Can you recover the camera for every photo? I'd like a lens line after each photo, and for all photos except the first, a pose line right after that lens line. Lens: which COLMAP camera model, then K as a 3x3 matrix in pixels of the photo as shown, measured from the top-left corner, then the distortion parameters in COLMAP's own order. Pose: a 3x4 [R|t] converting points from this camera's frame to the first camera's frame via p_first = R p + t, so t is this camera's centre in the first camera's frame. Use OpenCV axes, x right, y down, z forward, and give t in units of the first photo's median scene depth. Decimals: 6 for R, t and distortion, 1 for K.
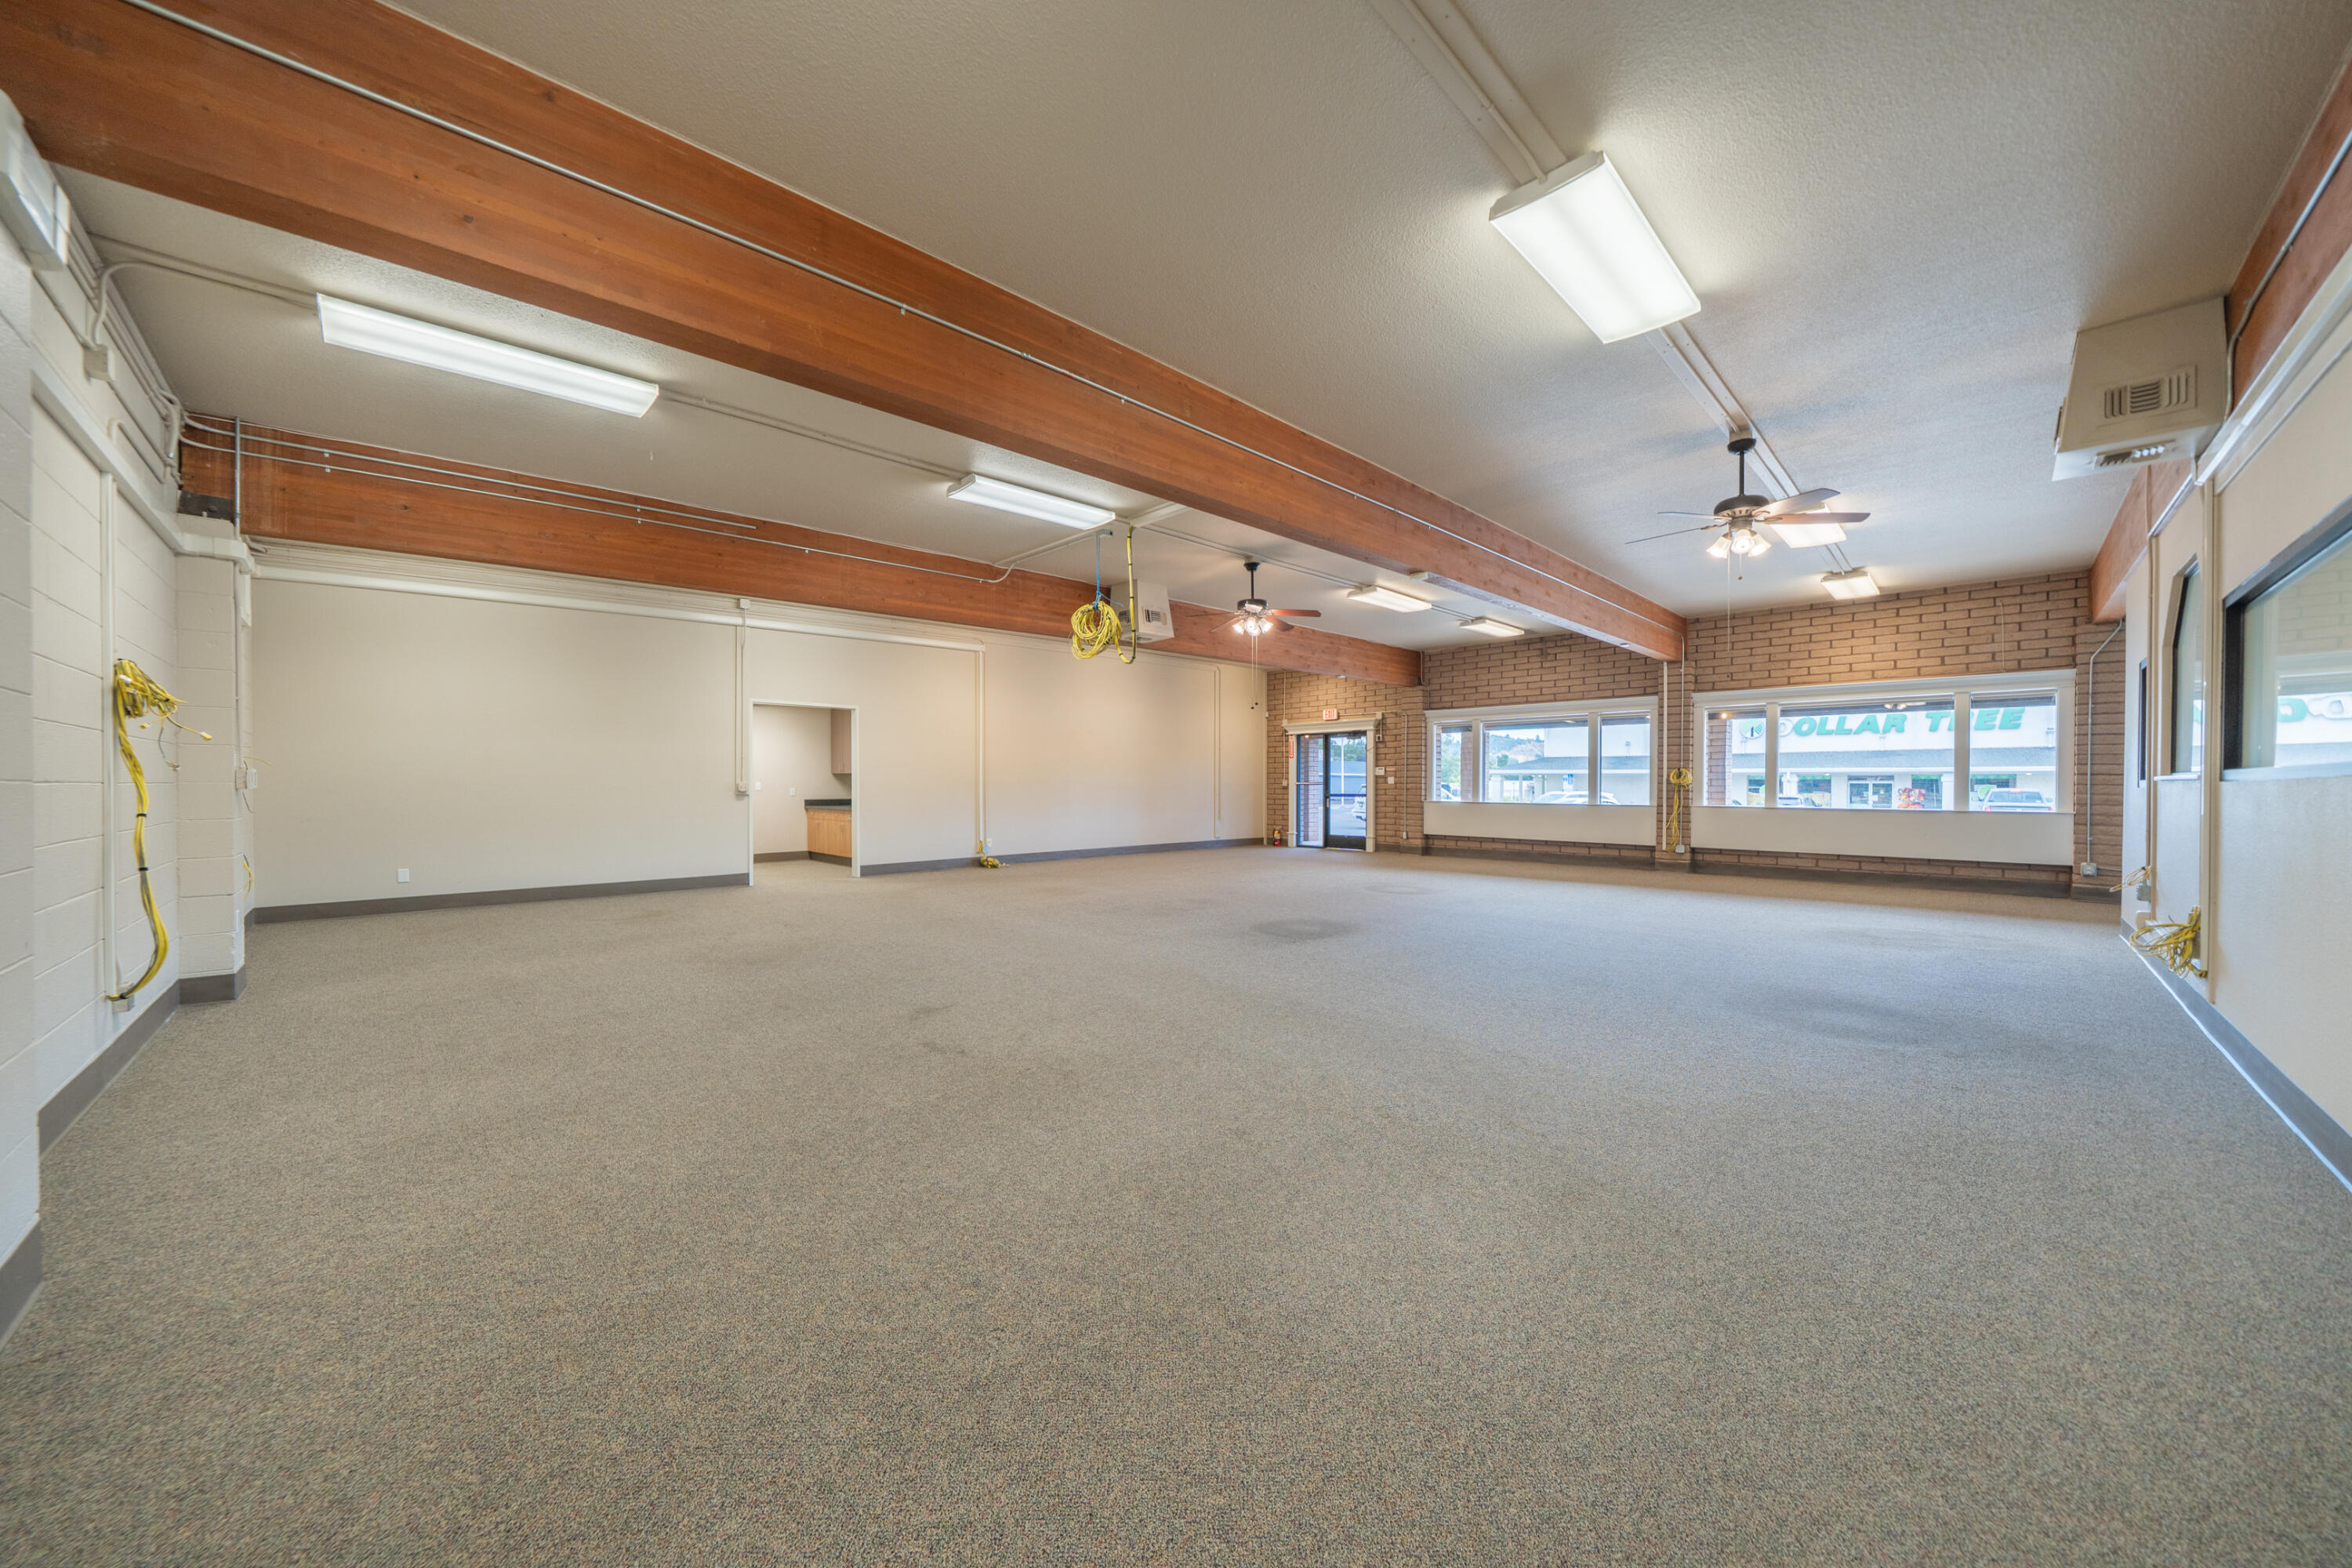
lens RADIAL K [[797.1, 0, 1180.3], [0, 797.1, 772.5], [0, 0, 1]] dist [-0.007464, 0.000048]
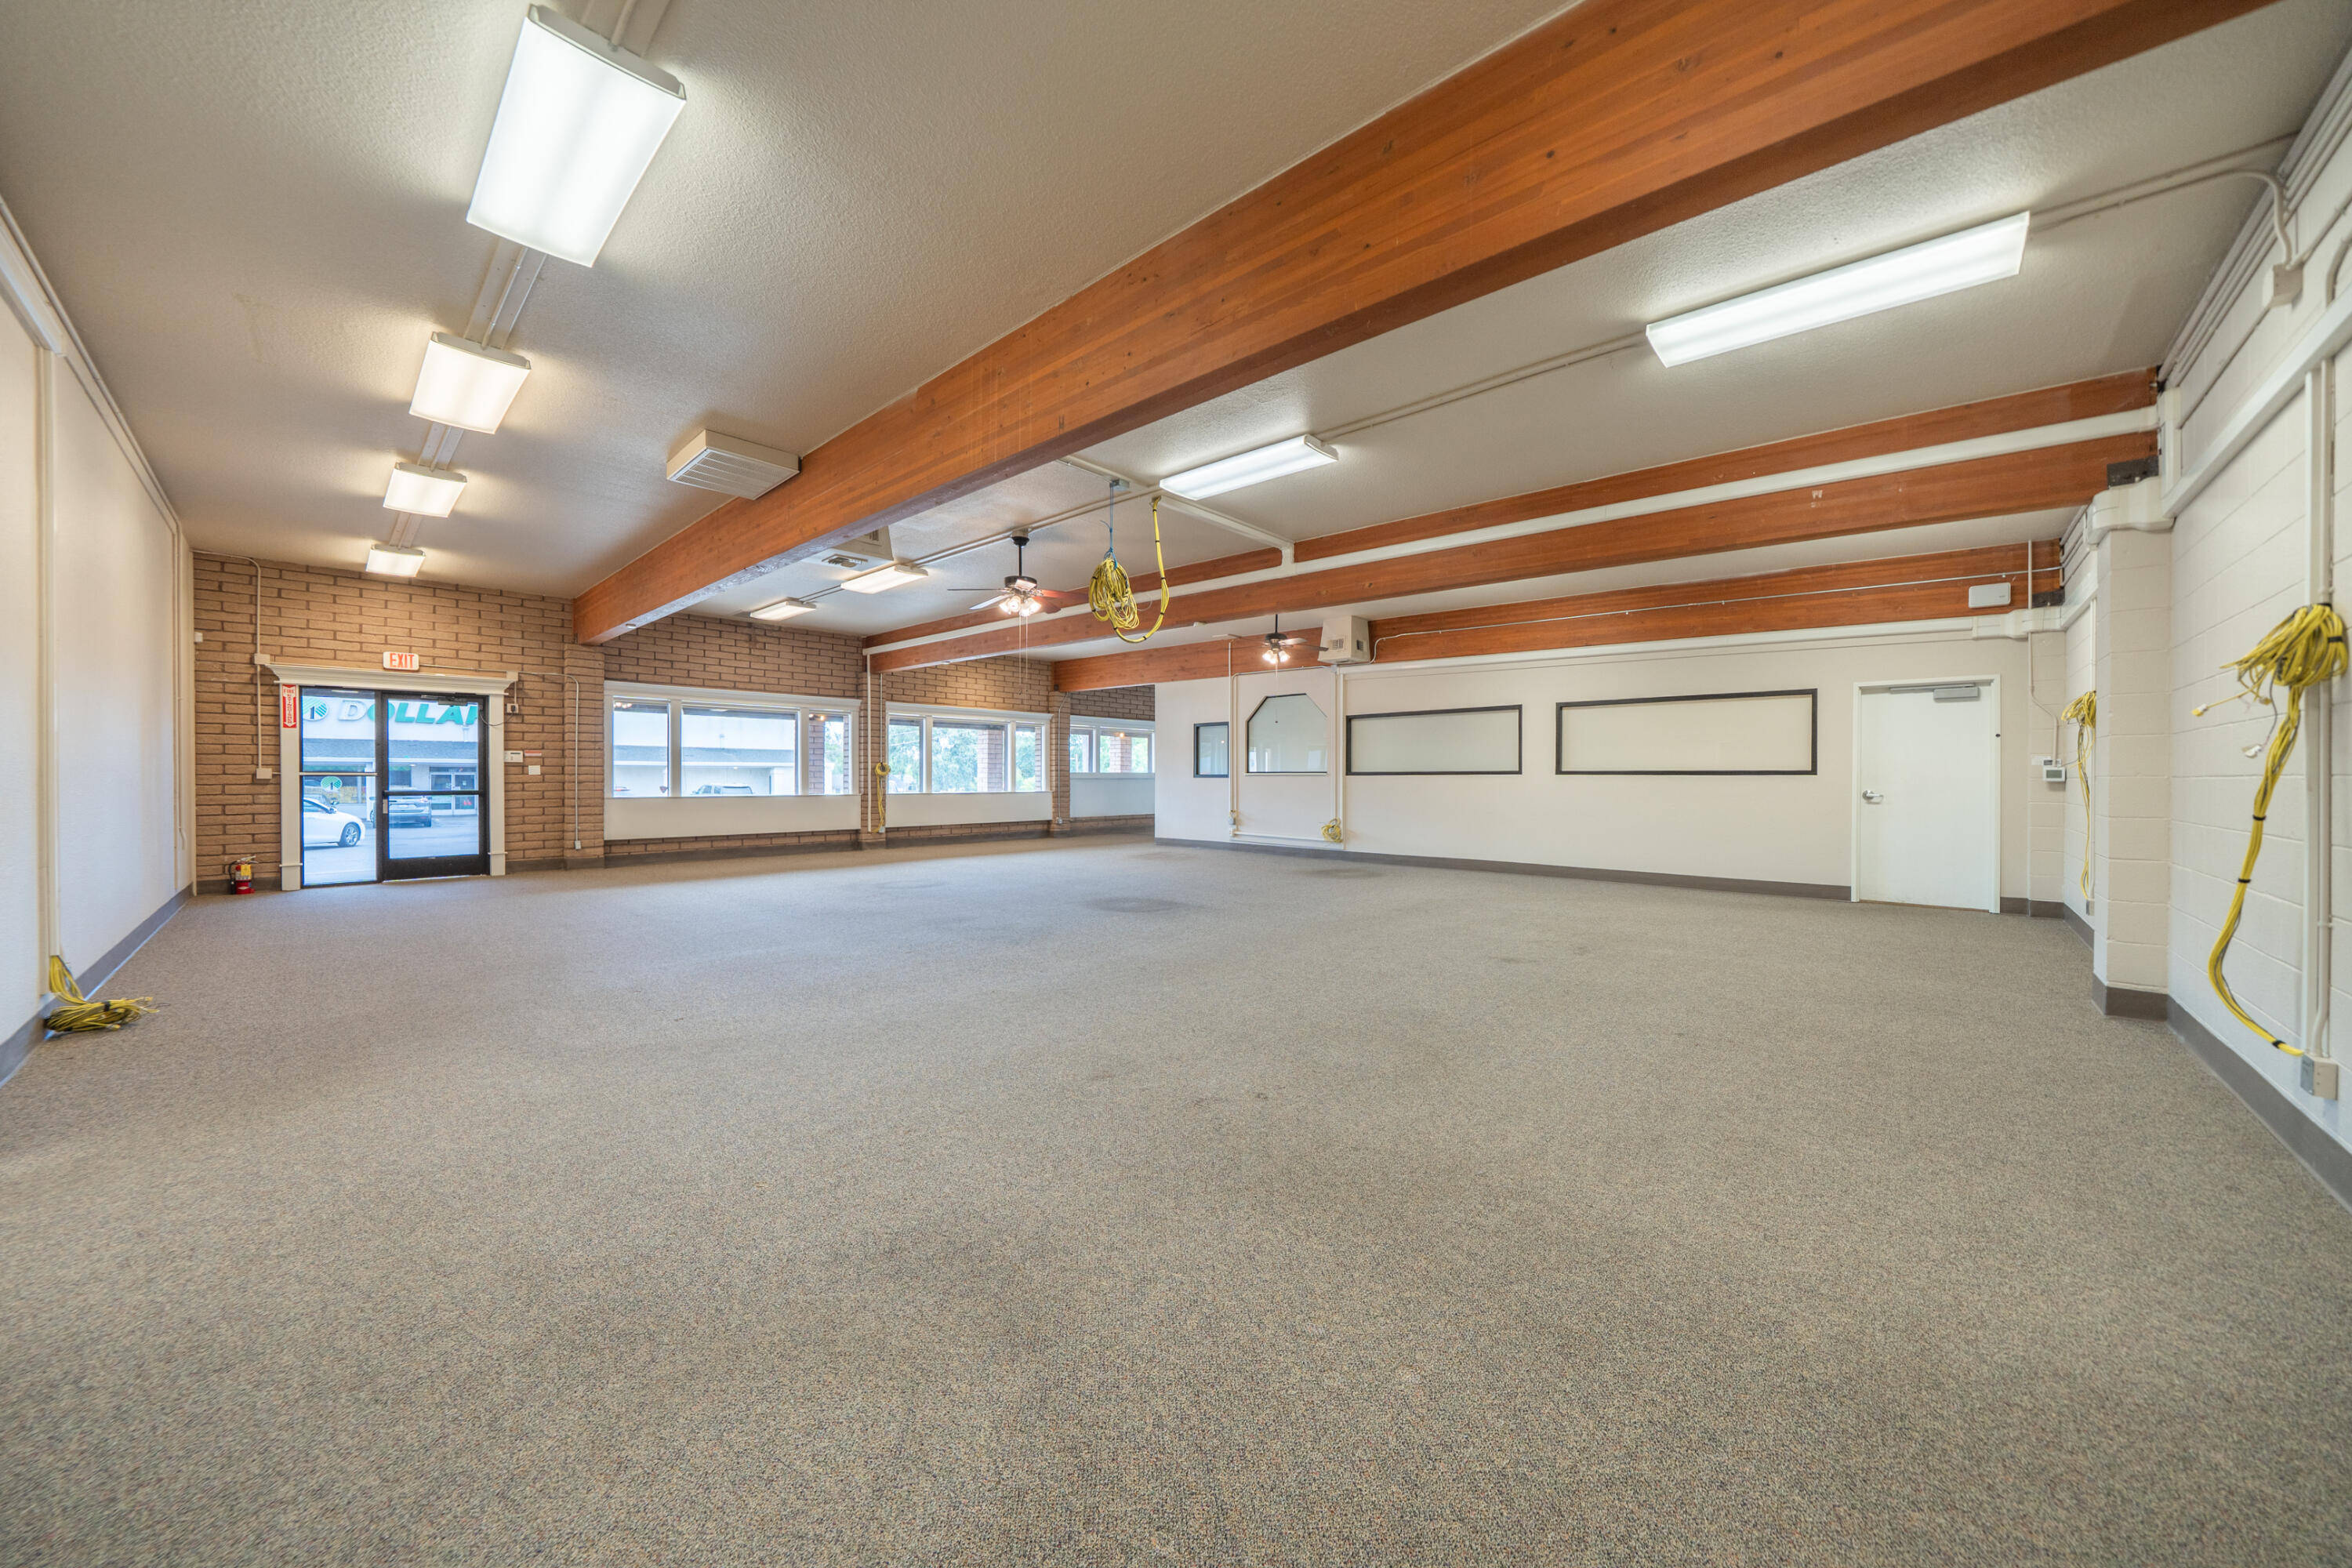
lens RADIAL K [[797.1, 0, 1181.1], [0, 797.1, 792.9], [0, 0, 1]] dist [-0.007464, 0.000048]
pose [[-0.009927, -0.020739, 0.999736, -0.453064], [-0.015778, 0.999664, 0.020581, 0.006426], [-0.999826, -0.015570, -0.010251, 0.433782]]
